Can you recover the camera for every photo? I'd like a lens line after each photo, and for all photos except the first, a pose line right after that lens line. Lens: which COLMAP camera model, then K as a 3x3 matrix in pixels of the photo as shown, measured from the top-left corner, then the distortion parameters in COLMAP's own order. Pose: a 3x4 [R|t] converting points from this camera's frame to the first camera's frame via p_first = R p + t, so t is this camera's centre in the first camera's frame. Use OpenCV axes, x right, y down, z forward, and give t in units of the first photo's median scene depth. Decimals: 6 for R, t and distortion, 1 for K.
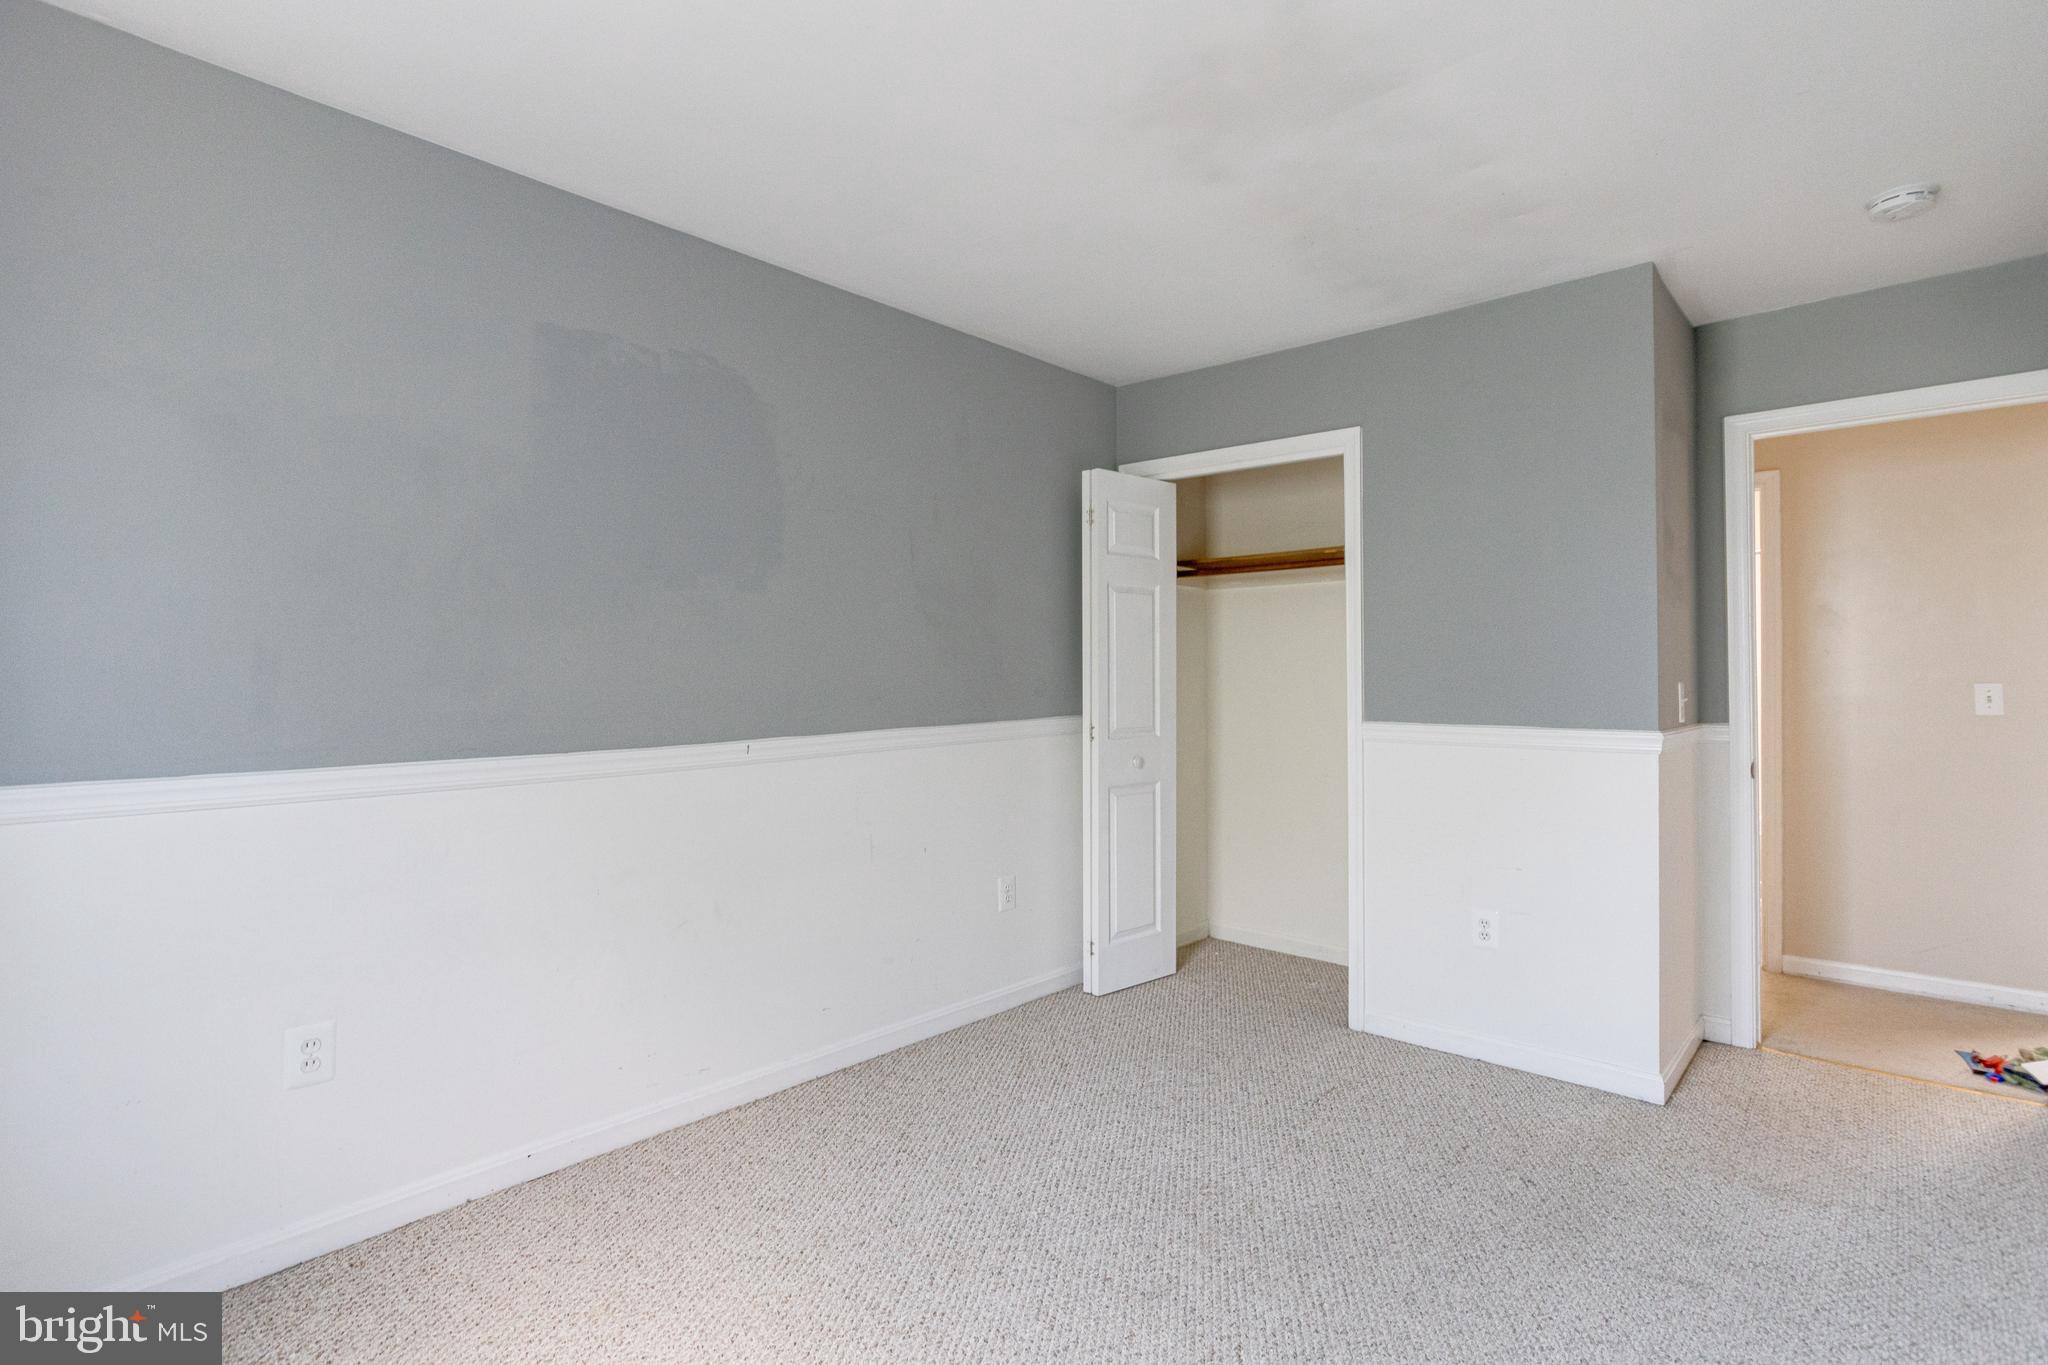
lens RADIAL K [[1011.6, 0, 1010.3], [0, 1011.6, 677.0], [0, 0, 1]] dist [-0.038522, 0.015340]
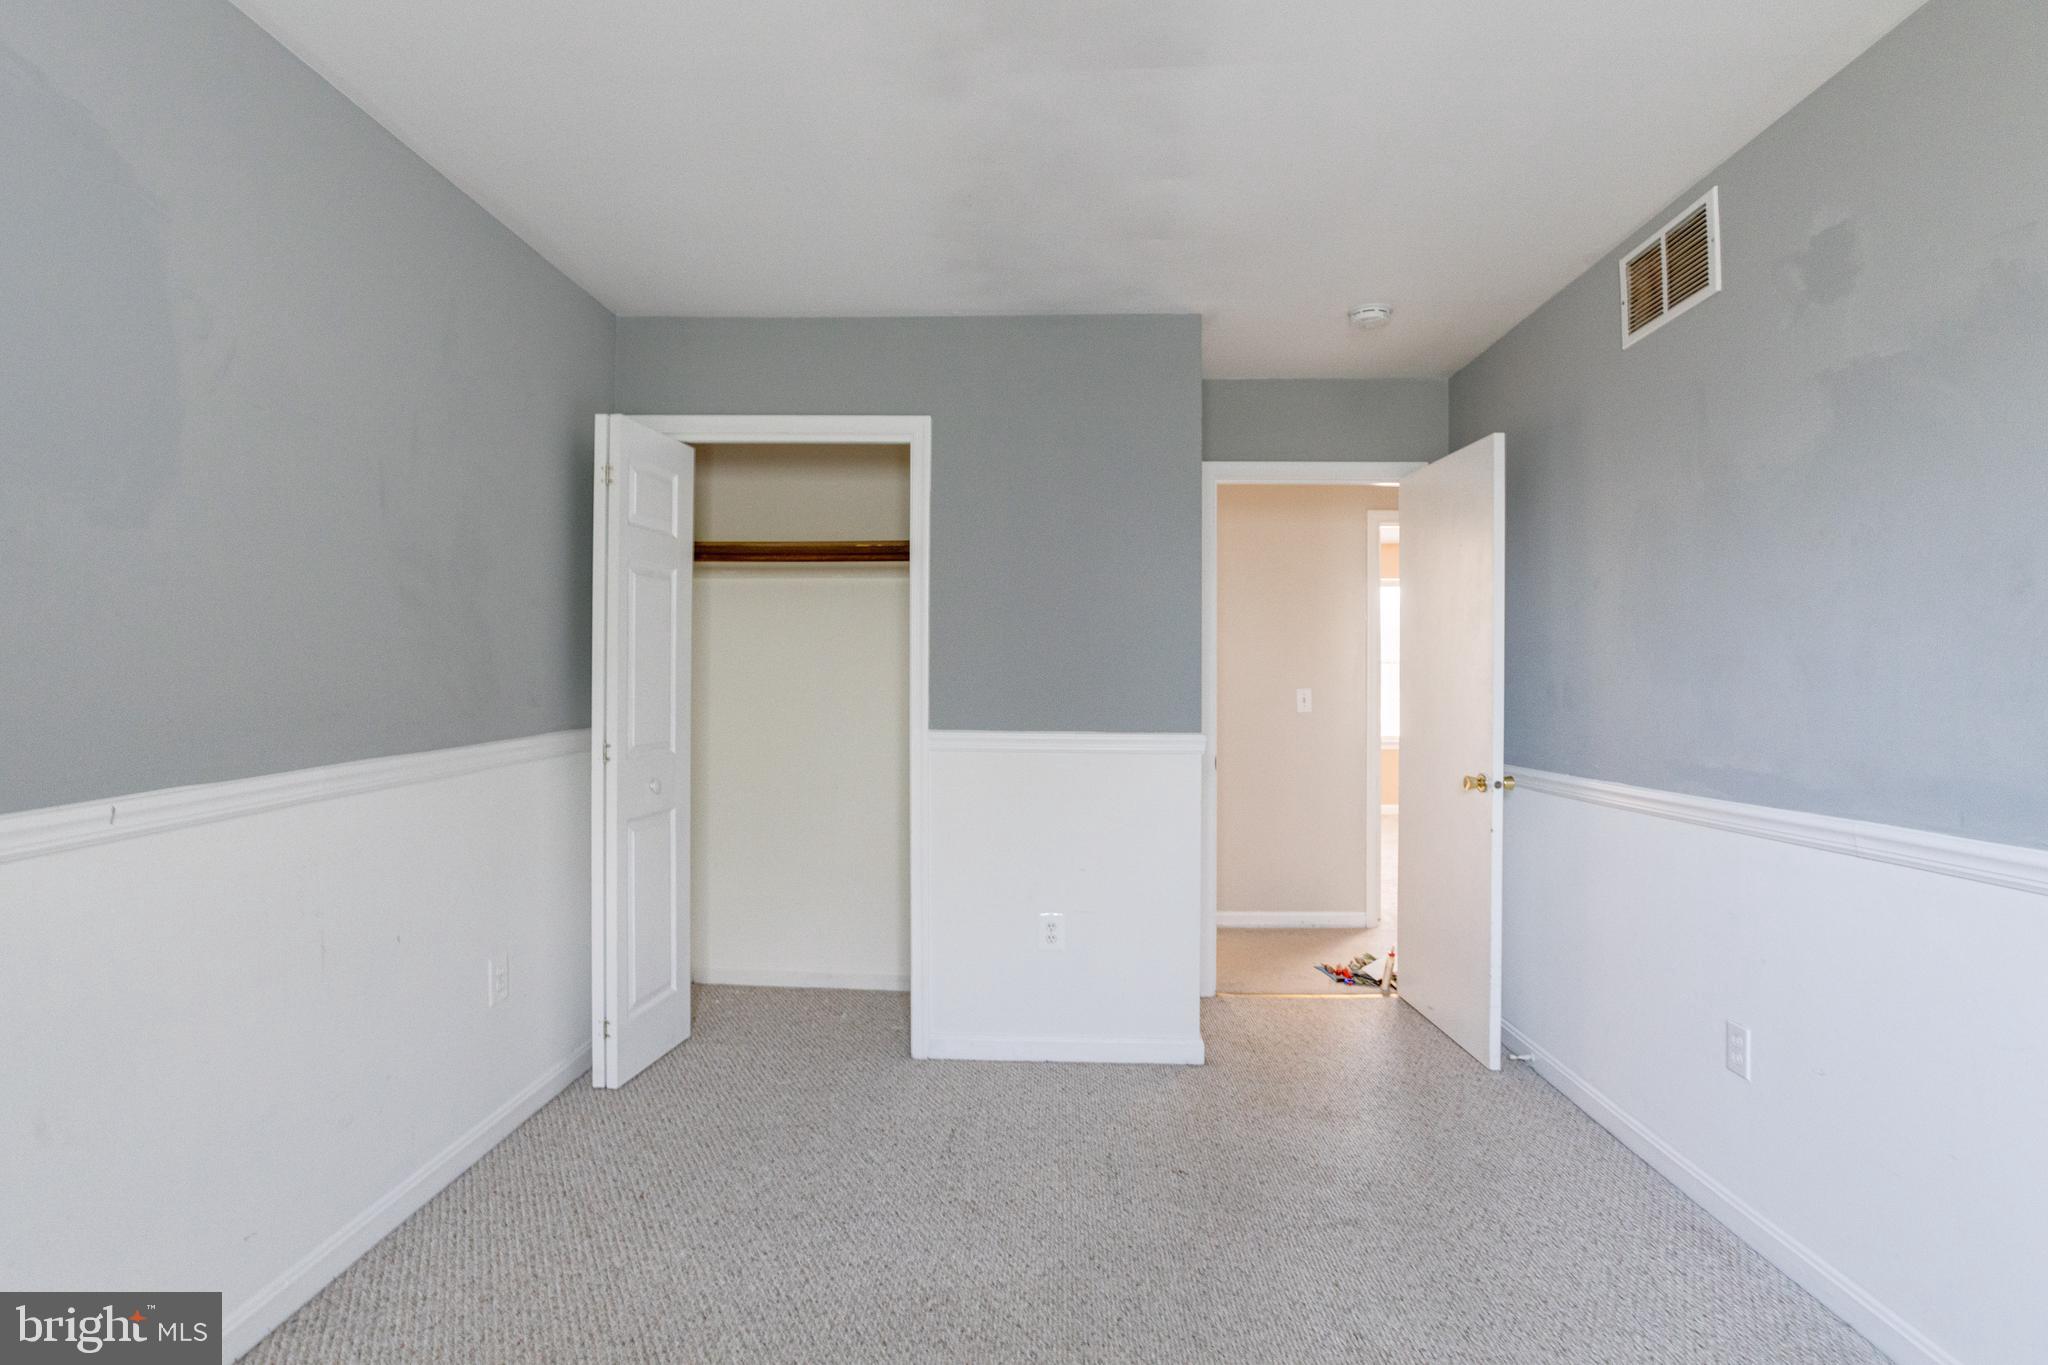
lens RADIAL K [[1011.6, 0, 1034.6], [0, 1011.6, 674.4], [0, 0, 1]] dist [-0.038522, 0.015340]
pose [[0.749193, 0.007742, 0.662307, -0.201618], [-0.007351, 0.999967, -0.003373, -0.005135], [-0.662311, -0.002341, 0.749225, 0.222945]]
